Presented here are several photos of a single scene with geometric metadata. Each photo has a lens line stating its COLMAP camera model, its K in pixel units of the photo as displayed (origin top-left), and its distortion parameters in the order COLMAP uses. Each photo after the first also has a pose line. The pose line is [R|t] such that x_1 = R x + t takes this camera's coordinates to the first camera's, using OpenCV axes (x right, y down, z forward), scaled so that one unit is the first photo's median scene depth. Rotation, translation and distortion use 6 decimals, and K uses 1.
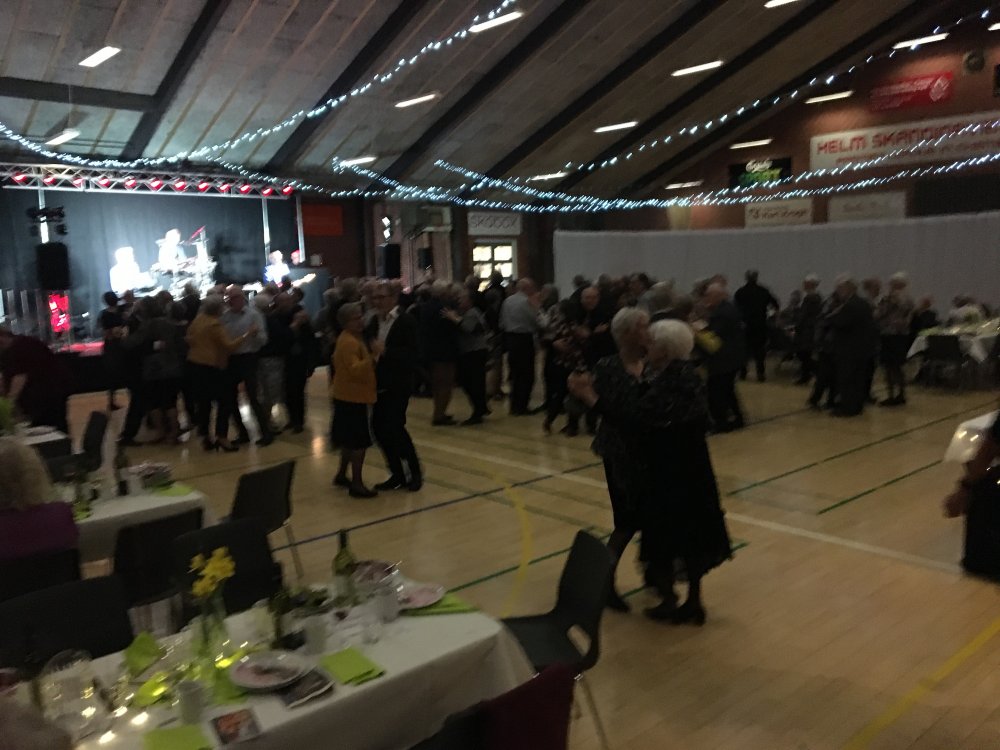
lens RADIAL K [[841.3, 0, 499.0], [0, 841.3, 378.2], [0, 0, 1]] dist [0.067516, -0.088328]
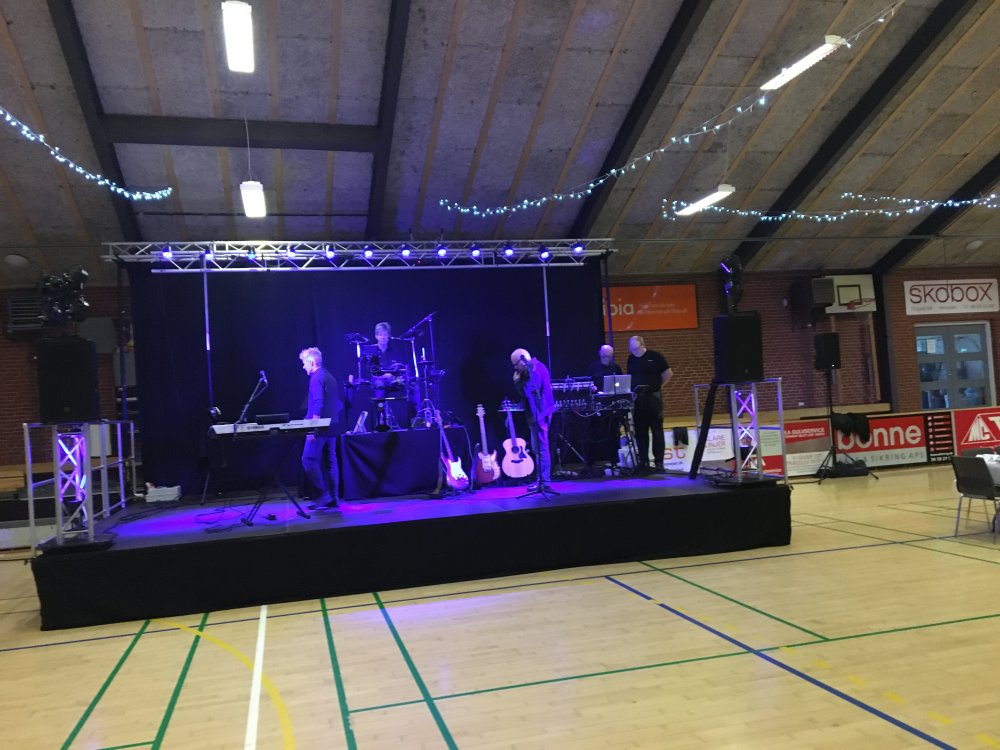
lens RADIAL K [[839.8, 0, 500.0], [0, 839.8, 375.0], [0, 0, 1]] dist [0.084385, -0.120212]
pose [[0.887741, -0.044645, -0.458173, -0.025294], [-0.021886, 0.990067, -0.138880, -0.048727], [0.459823, 0.133317, 0.877946, 0.483891]]
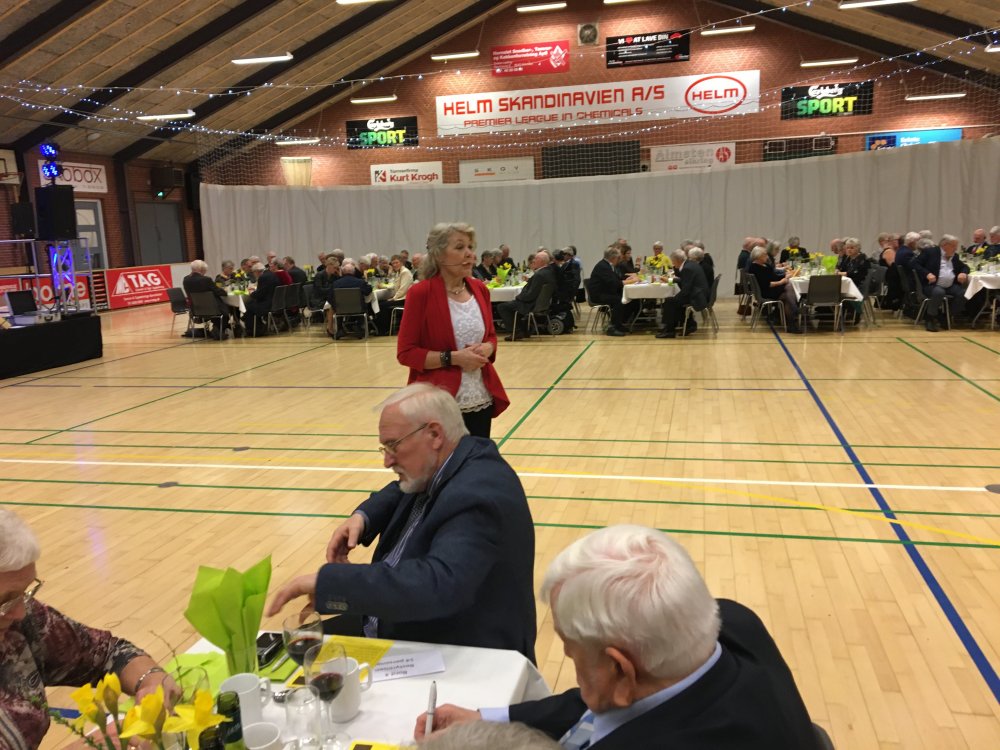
lens RADIAL K [[840.7, 0, 500.0], [0, 840.7, 375.0], [0, 0, 1]] dist [0.083372, -0.117092]
pose [[0.822477, -0.104005, 0.559209, -0.222629], [0.093027, 0.994499, 0.048141, -0.013146], [-0.561140, 0.012427, 0.827628, 0.254195]]
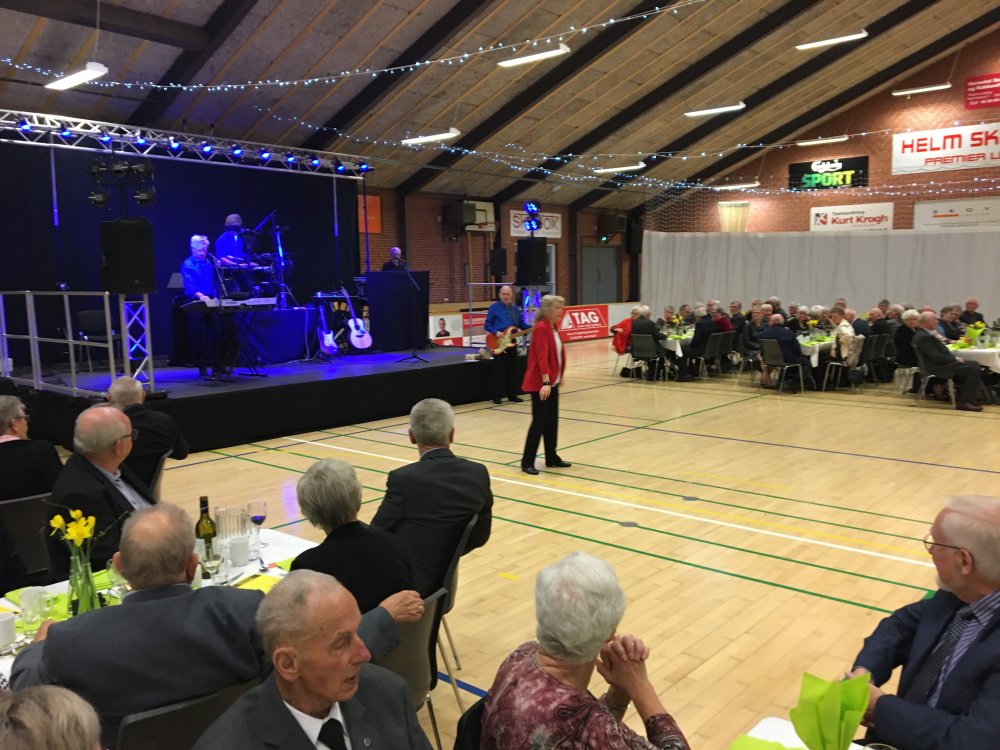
lens RADIAL K [[840.7, 0, 500.0], [0, 840.7, 375.0], [0, 0, 1]] dist [0.083372, -0.117092]
pose [[0.991875, -0.001724, 0.127205, -0.245602], [0.004125, 0.999818, -0.018613, -0.022767], [-0.127150, 0.018986, 0.991702, 0.254895]]
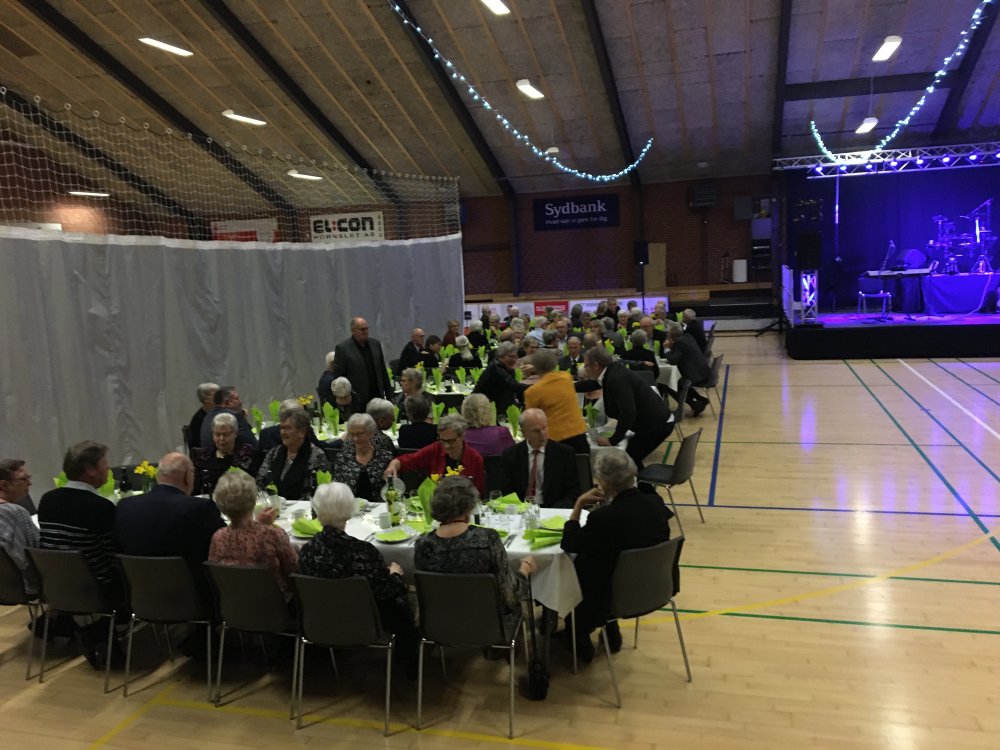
lens RADIAL K [[840.7, 0, 500.0], [0, 840.7, 375.0], [0, 0, 1]] dist [0.083372, -0.117092]
pose [[0.536567, 0.118774, -0.835457, 0.186670], [-0.074708, 0.992844, 0.093169, -0.027430], [0.840544, 0.012425, 0.541600, 0.003581]]
